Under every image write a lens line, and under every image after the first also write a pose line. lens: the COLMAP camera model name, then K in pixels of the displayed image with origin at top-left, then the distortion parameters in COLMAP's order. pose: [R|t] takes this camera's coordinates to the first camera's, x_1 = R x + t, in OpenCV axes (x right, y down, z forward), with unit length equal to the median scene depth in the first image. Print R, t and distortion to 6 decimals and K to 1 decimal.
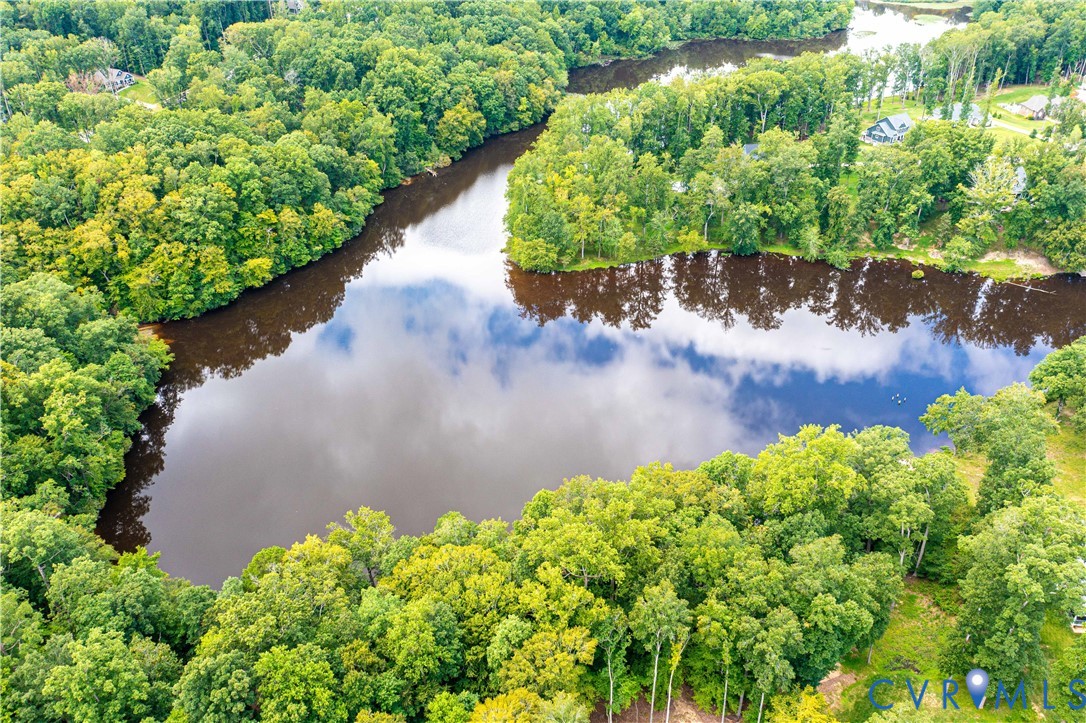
lens RADIAL K [[871.3, 0, 543.0], [0, 871.3, 361.5], [0, 0, 1]] dist [0.006861, -0.001702]
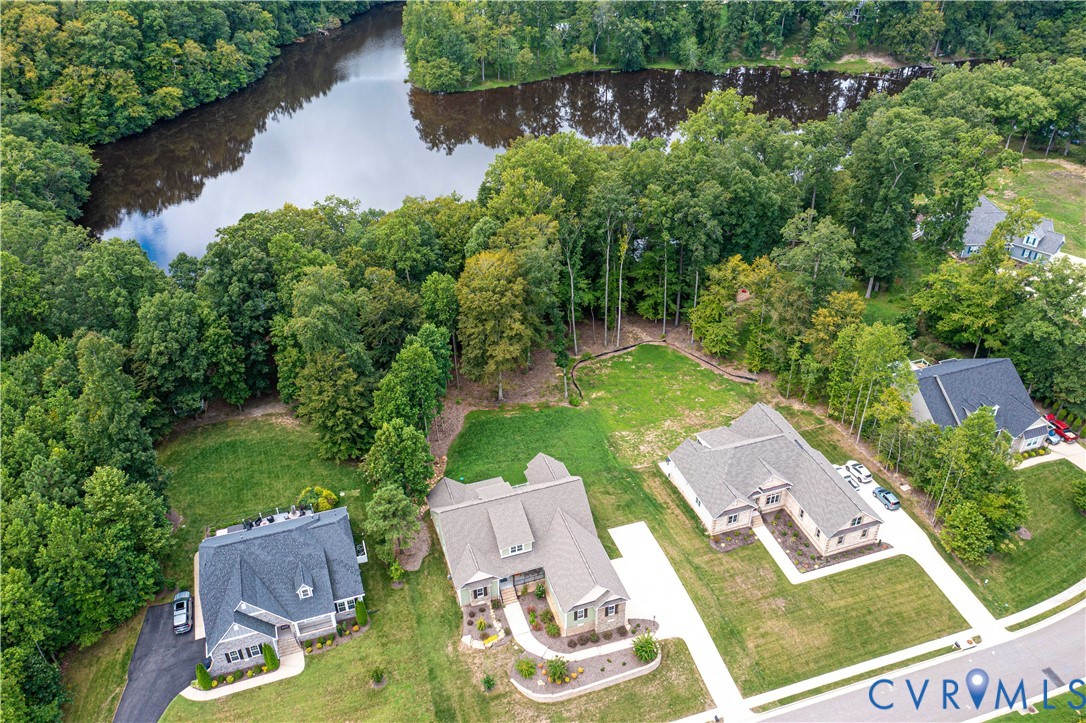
lens RADIAL K [[871.3, 0, 543.0], [0, 871.3, 361.5], [0, 0, 1]] dist [0.006861, -0.001702]
pose [[0.987018, -0.096145, 0.128655, -0.054433], [0.092063, 0.995054, 0.037320, 0.195009], [-0.131606, -0.024991, 0.990987, -0.071005]]
